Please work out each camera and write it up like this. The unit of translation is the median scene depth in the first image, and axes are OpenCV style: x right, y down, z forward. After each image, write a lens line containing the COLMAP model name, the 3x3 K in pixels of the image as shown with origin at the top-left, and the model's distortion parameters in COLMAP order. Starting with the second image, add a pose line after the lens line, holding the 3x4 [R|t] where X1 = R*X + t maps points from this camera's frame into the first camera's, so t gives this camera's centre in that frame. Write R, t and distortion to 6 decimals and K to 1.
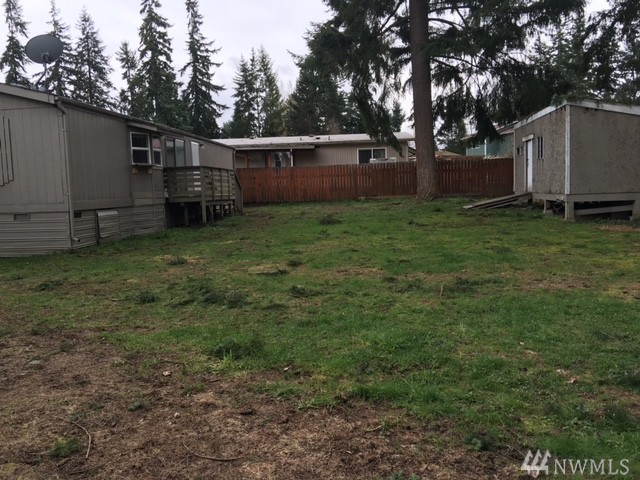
lens RADIAL K [[534.8, 0, 320.2], [0, 534.8, 238.5], [0, 0, 1]] dist [0.082881, -0.131879]
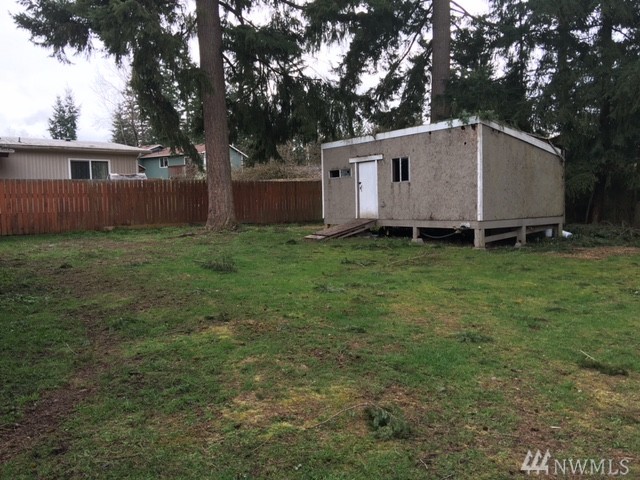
lens RADIAL K [[534.8, 0, 320.0], [0, 534.8, 239.7], [0, 0, 1]] dist [0.082881, -0.131879]
pose [[0.726103, -0.030278, 0.686919, -0.303449], [0.064427, 0.997631, -0.024128, -0.037409], [-0.684561, 0.061775, 0.726333, 0.436422]]
